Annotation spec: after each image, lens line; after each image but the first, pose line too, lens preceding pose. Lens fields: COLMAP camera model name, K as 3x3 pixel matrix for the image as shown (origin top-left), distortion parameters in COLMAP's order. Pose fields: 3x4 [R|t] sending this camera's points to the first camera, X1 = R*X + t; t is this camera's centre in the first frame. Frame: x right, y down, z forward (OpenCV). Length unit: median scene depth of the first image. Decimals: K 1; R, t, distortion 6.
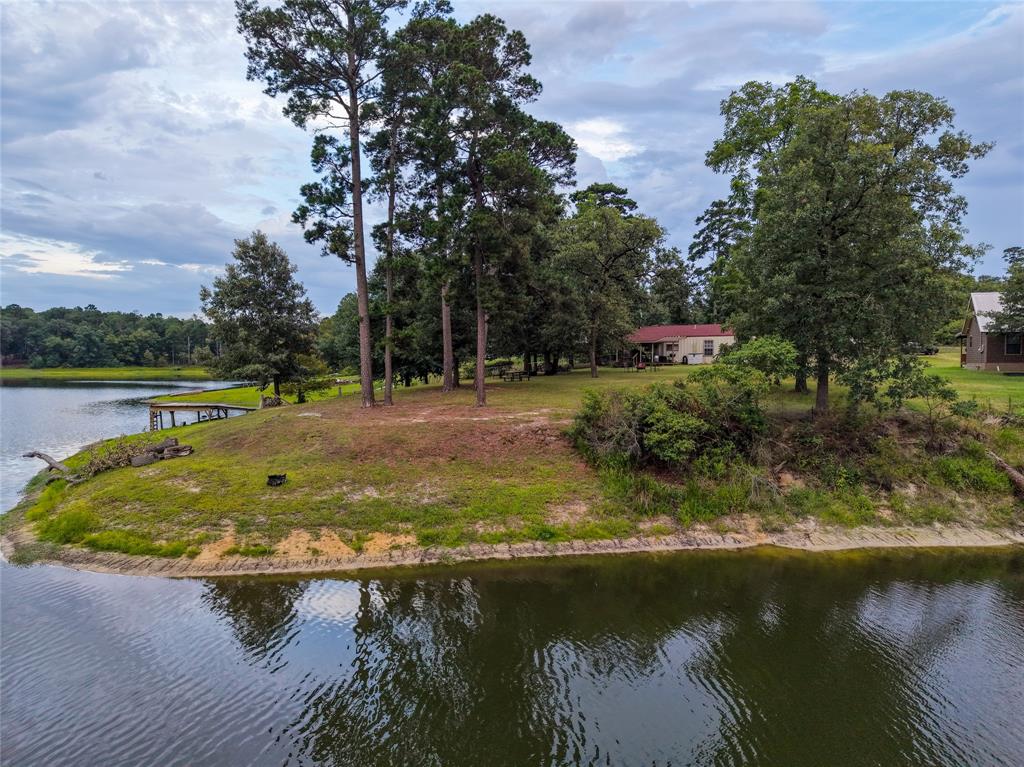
lens RADIAL K [[669.0, 0, 507.6], [0, 669.0, 384.1], [0, 0, 1]] dist [0.032765, -0.020642]
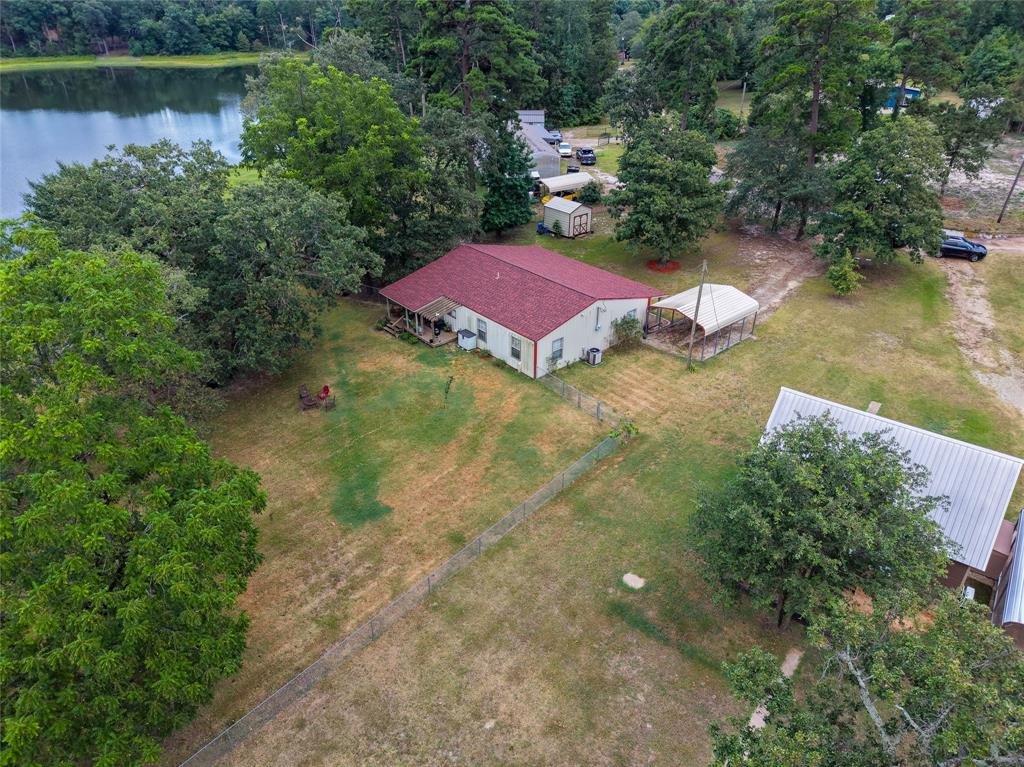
lens RADIAL K [[669.0, 0, 508.5], [0, 669.0, 374.7], [0, 0, 1]] dist [0.032765, -0.020642]
pose [[0.965960, 0.127358, -0.225171, 0.105213], [-0.008237, 0.885118, 0.465294, -0.072896], [0.258562, -0.447600, 0.856037, 0.081917]]
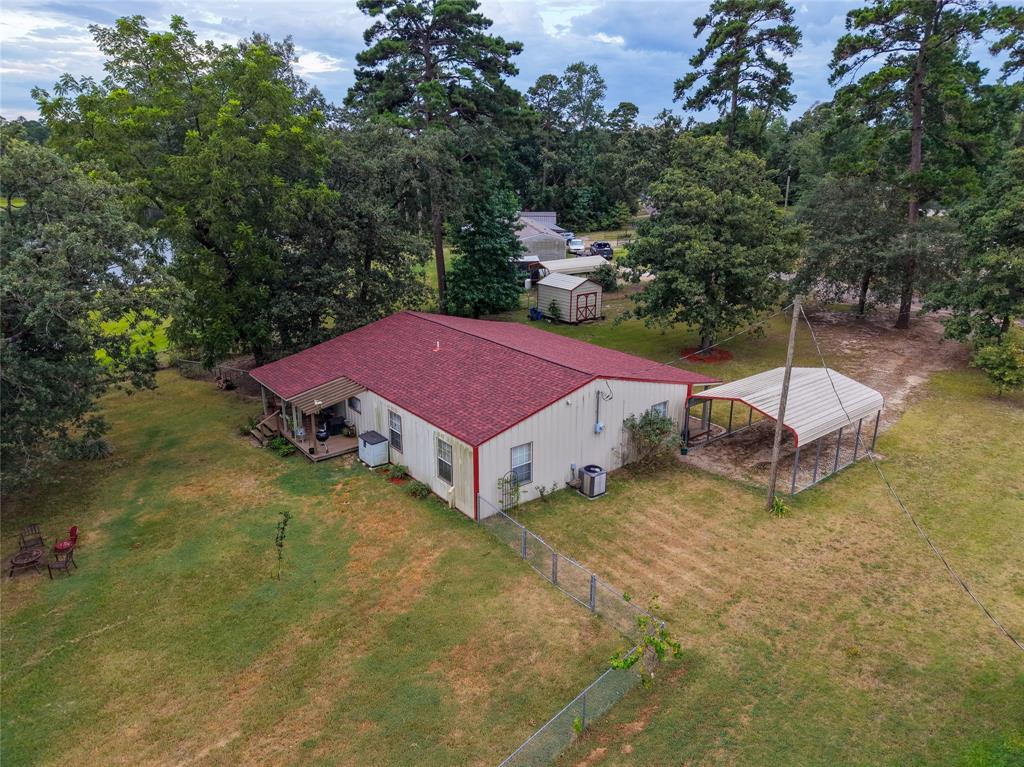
lens RADIAL K [[669.0, 0, 514.9], [0, 669.0, 376.9], [0, 0, 1]] dist [0.032765, -0.020642]
pose [[0.955243, 0.092130, -0.281109, 0.102307], [-0.012213, 0.961738, 0.273698, -0.041926], [0.295569, -0.258016, 0.919819, 0.141457]]
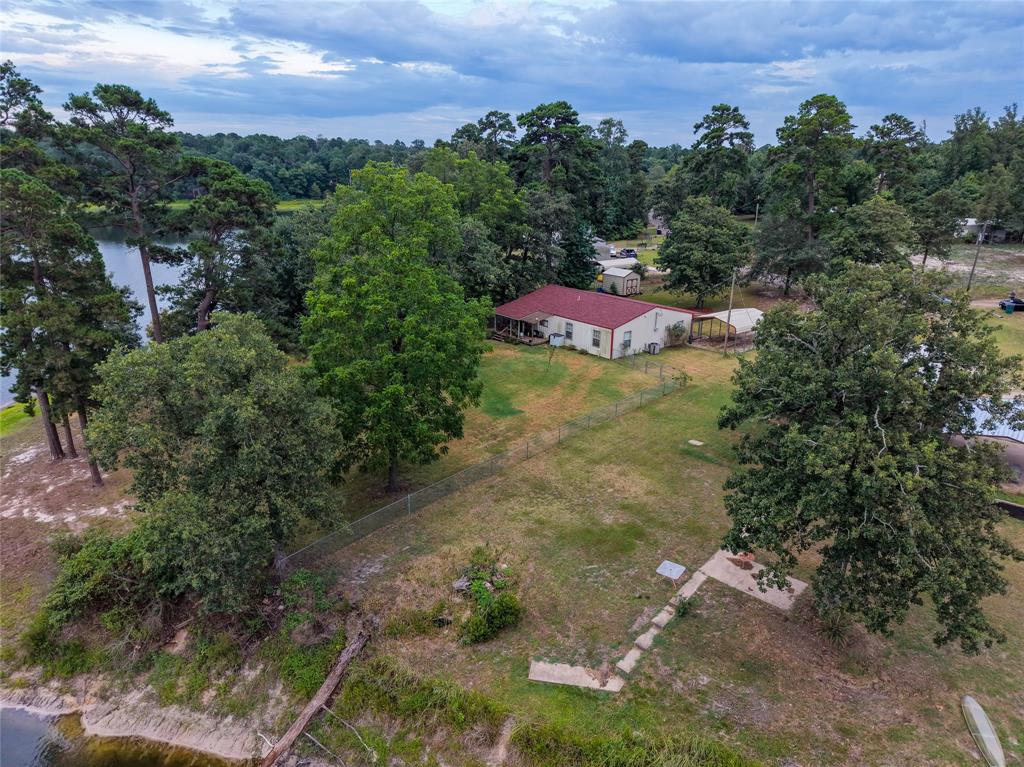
lens RADIAL K [[669.0, 0, 510.8], [0, 669.0, 378.6], [0, 0, 1]] dist [0.032765, -0.020642]
pose [[0.955754, 0.099106, -0.276971, 0.105192], [-0.020614, 0.961789, 0.273016, -0.053032], [0.293445, -0.255227, 0.921276, 0.016334]]
